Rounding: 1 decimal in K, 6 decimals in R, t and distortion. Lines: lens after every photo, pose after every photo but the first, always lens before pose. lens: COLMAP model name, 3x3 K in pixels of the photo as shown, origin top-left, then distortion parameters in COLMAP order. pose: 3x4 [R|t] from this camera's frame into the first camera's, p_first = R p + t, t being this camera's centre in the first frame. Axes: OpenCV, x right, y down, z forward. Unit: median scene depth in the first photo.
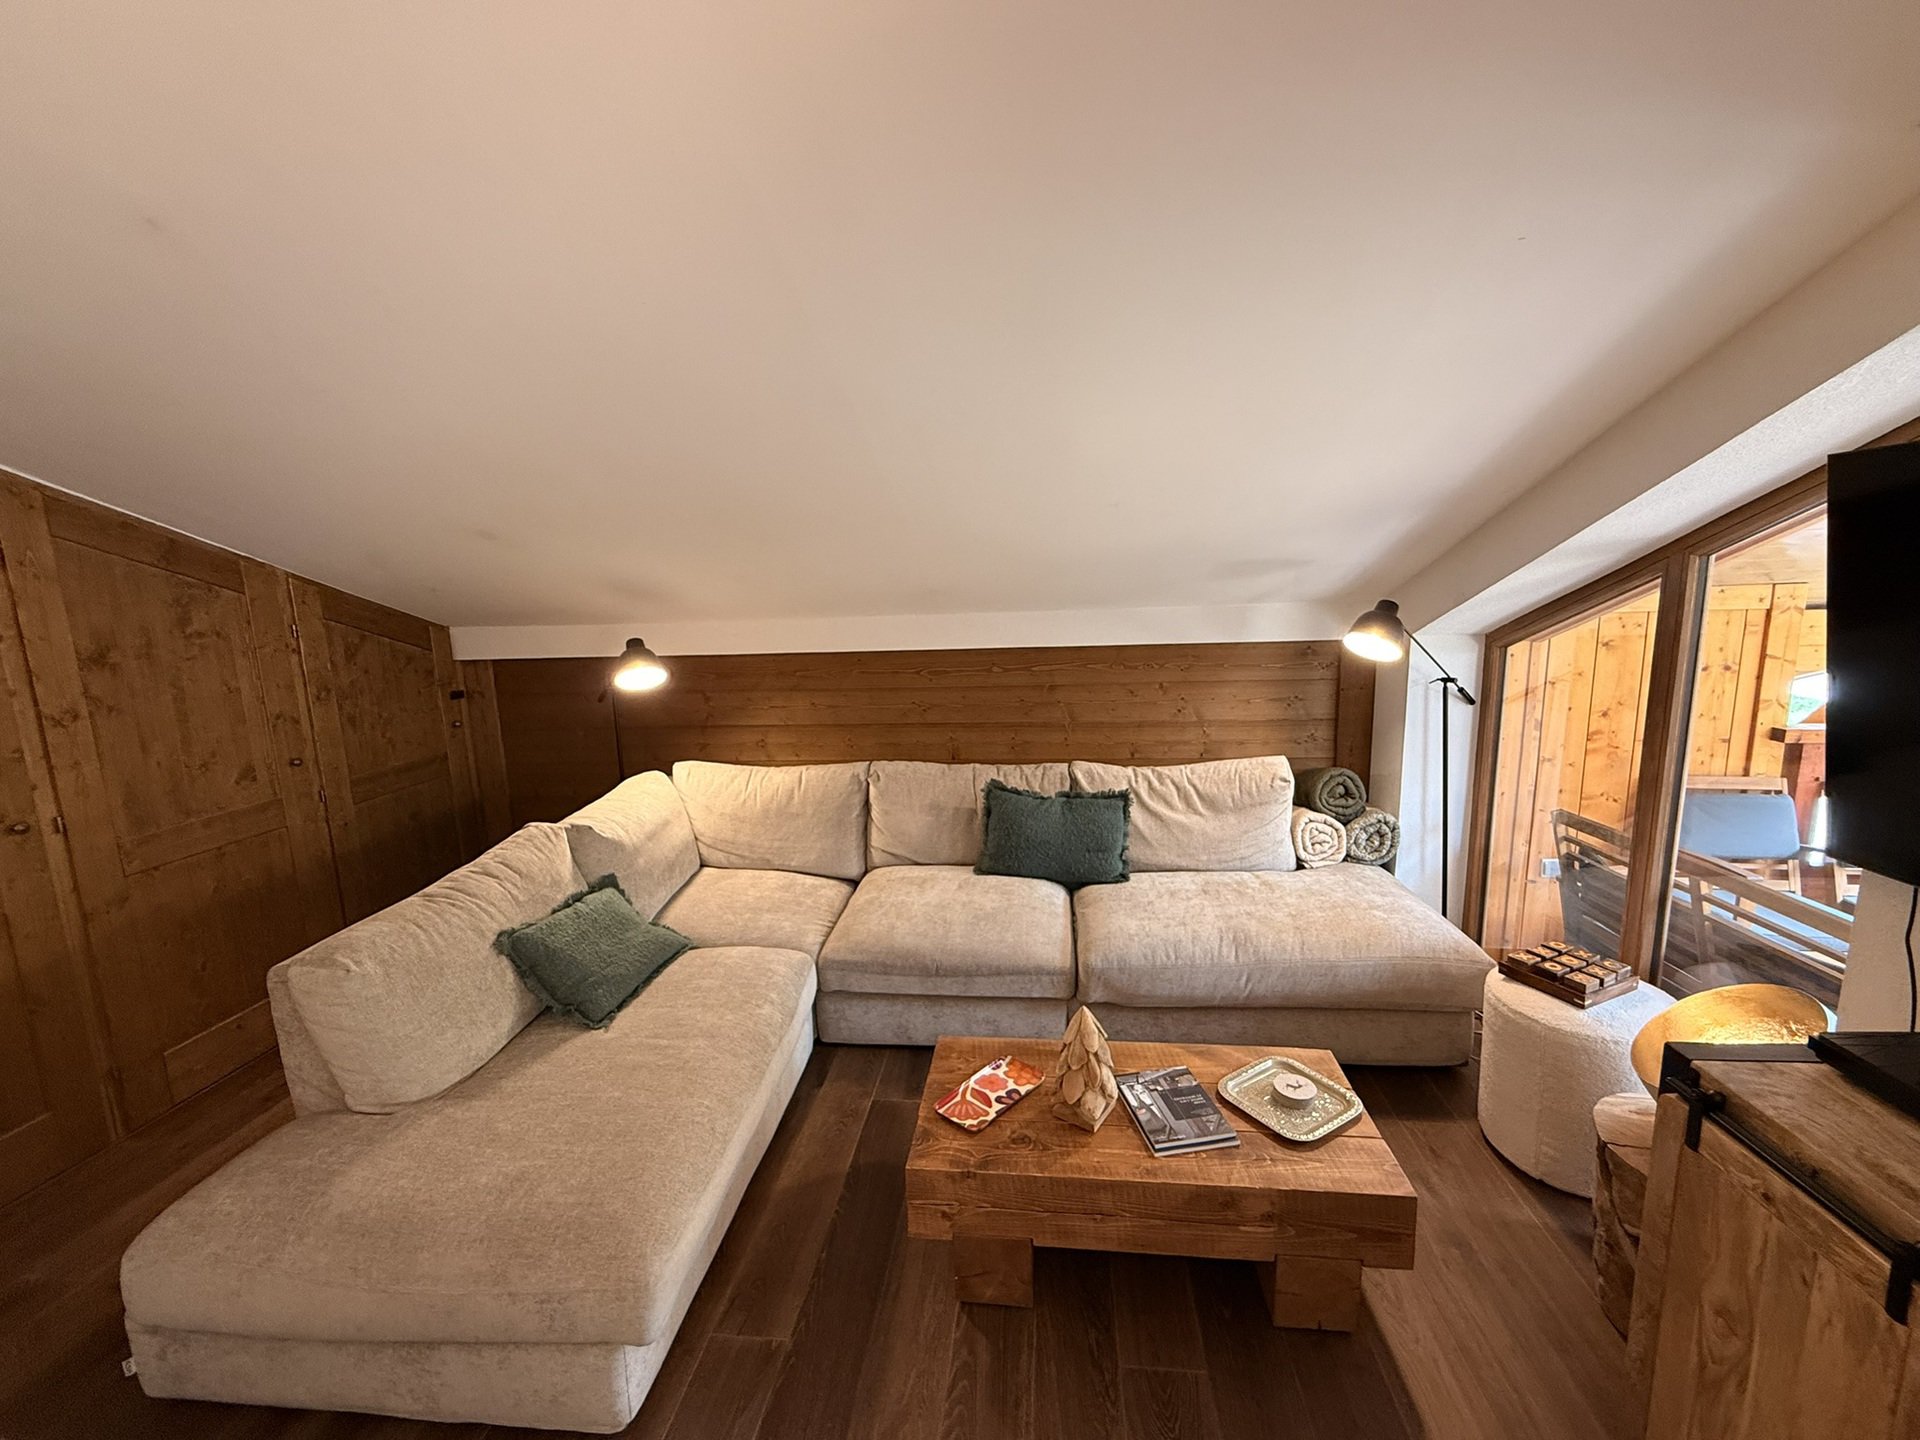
lens RADIAL K [[775.3, 0, 966.2], [0, 775.3, 722.6], [0, 0, 1]] dist [-0.000232, 0.001058]
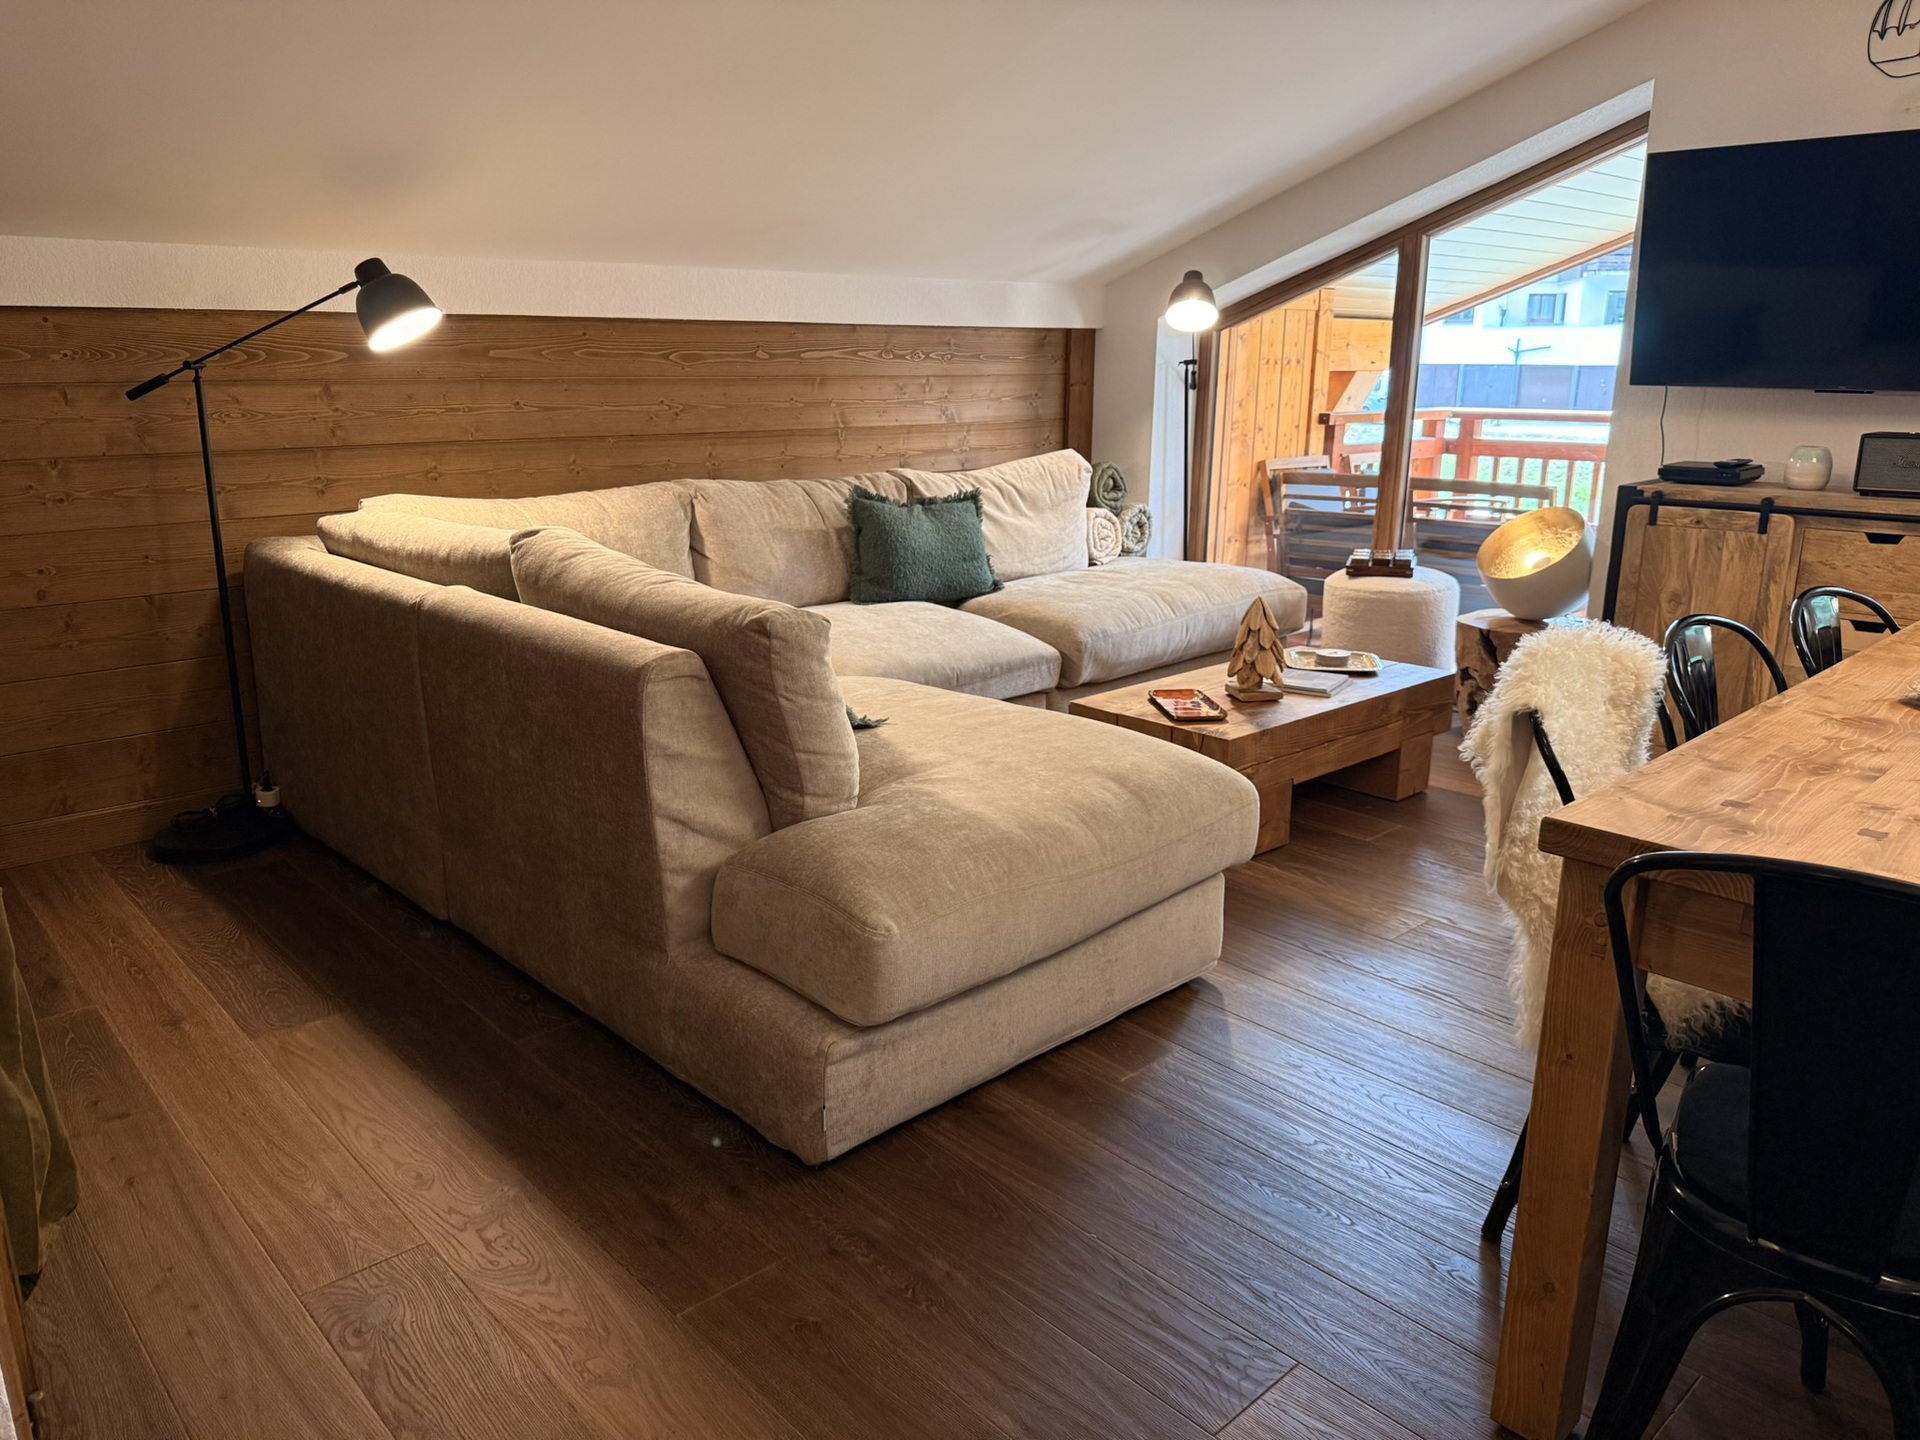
lens RADIAL K [[1334.0, 0, 955.1], [0, 1334.0, 721.0], [0, 0, 1]] dist [0.062466, -0.003776]
pose [[0.664832, -0.167938, 0.727870, -0.924484], [0.105063, 0.985737, 0.131470, 0.141382], [-0.739567, -0.010933, 0.672994, 0.010368]]
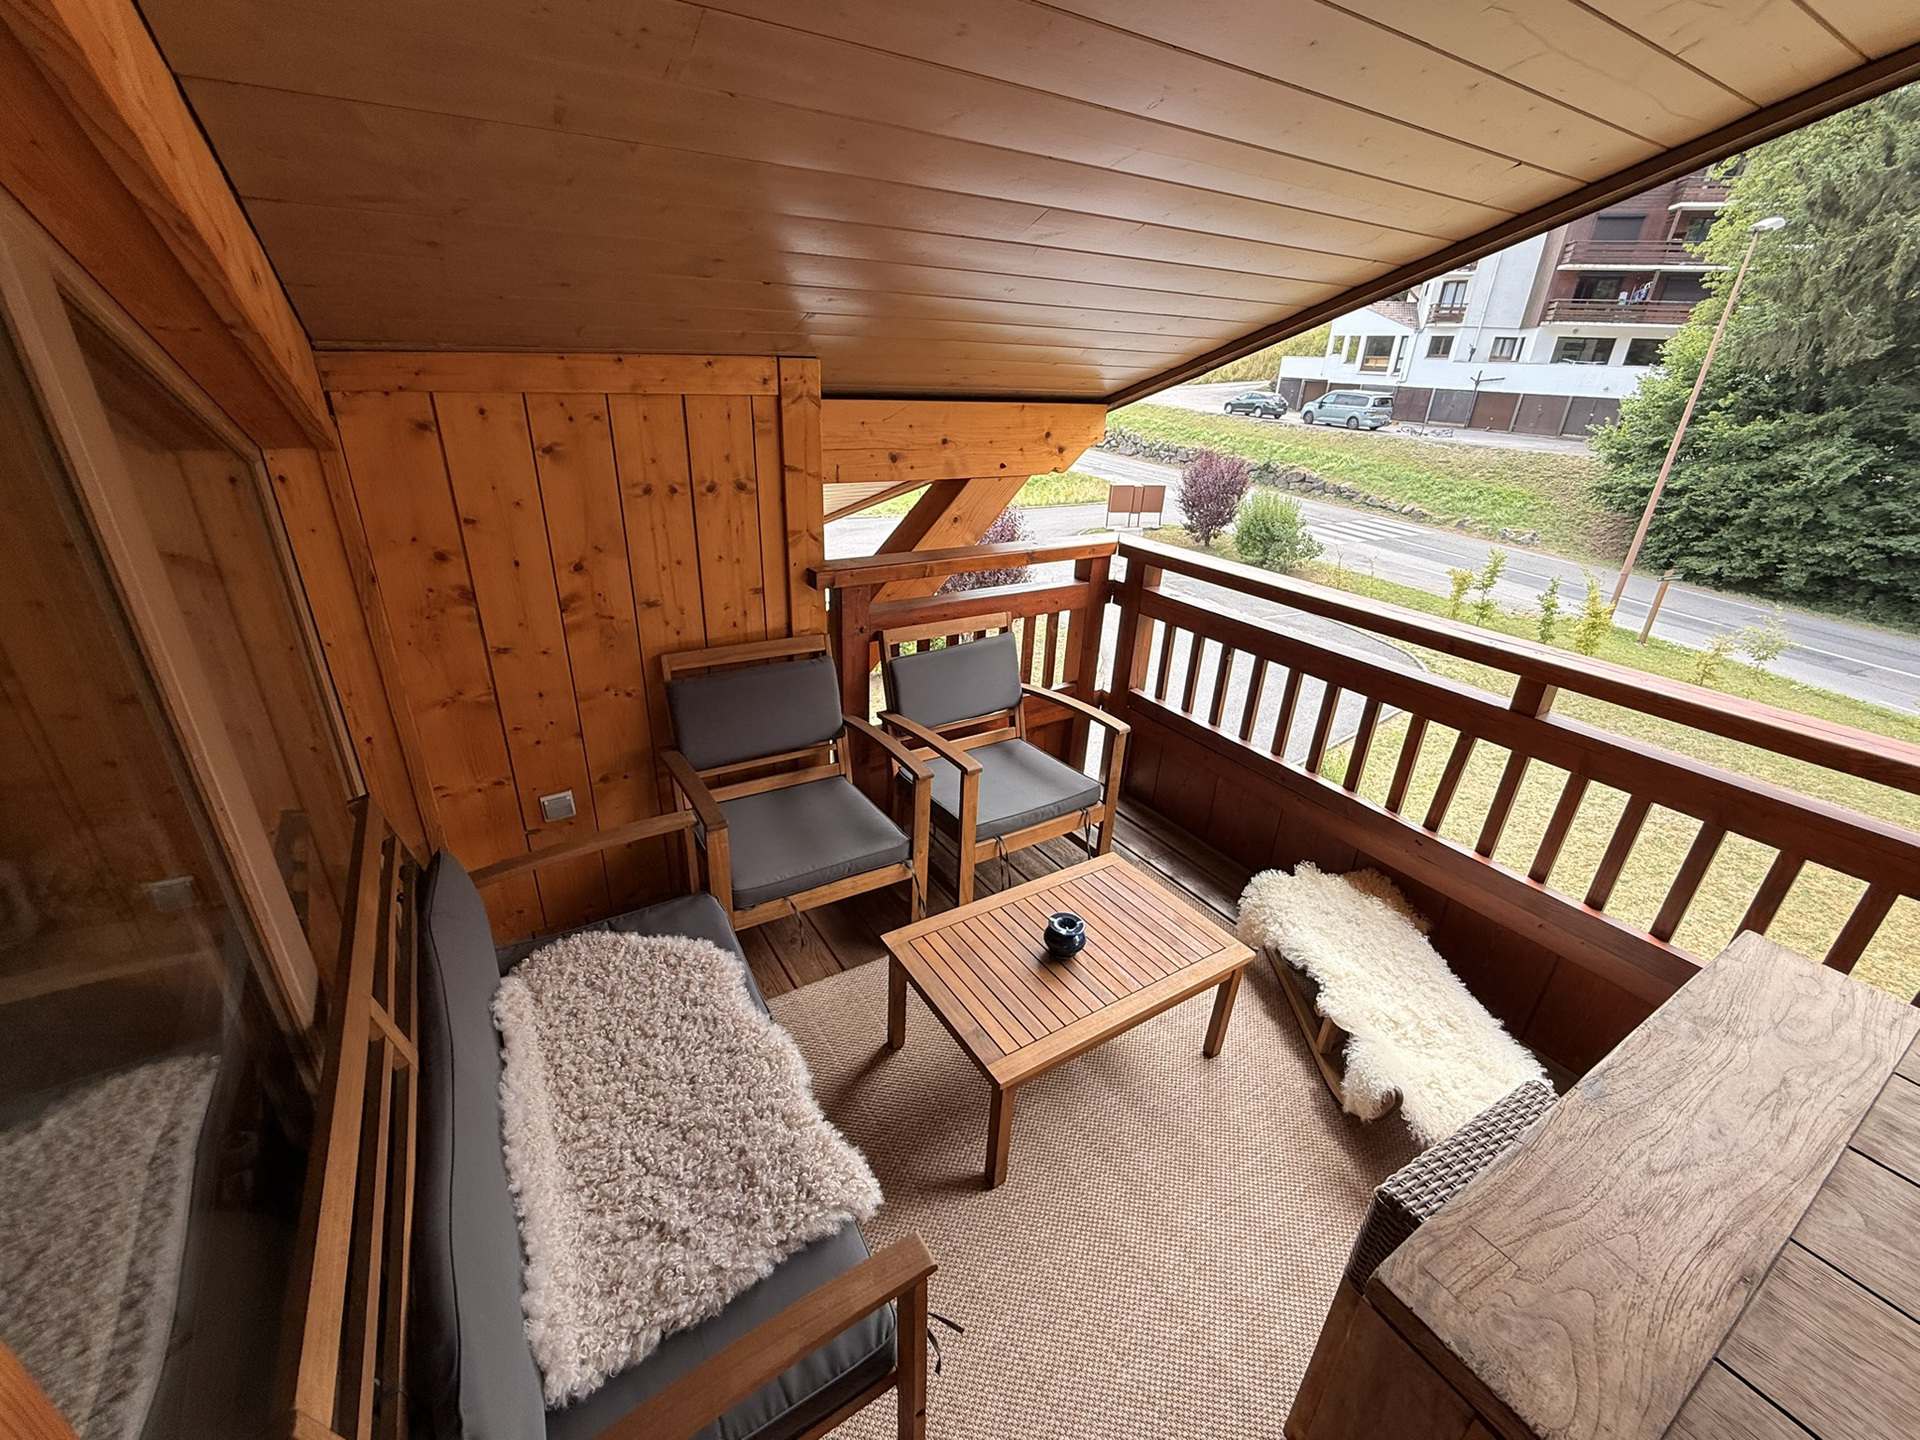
lens RADIAL K [[775.3, 0, 954.5], [0, 775.3, 715.1], [0, 0, 1]] dist [-0.000232, 0.001058]
pose [[0.791758, -0.202583, 0.576263, 0.688725], [0.044997, 0.960183, 0.275724, -0.056290], [-0.609175, -0.192377, 0.769349, 0.317374]]
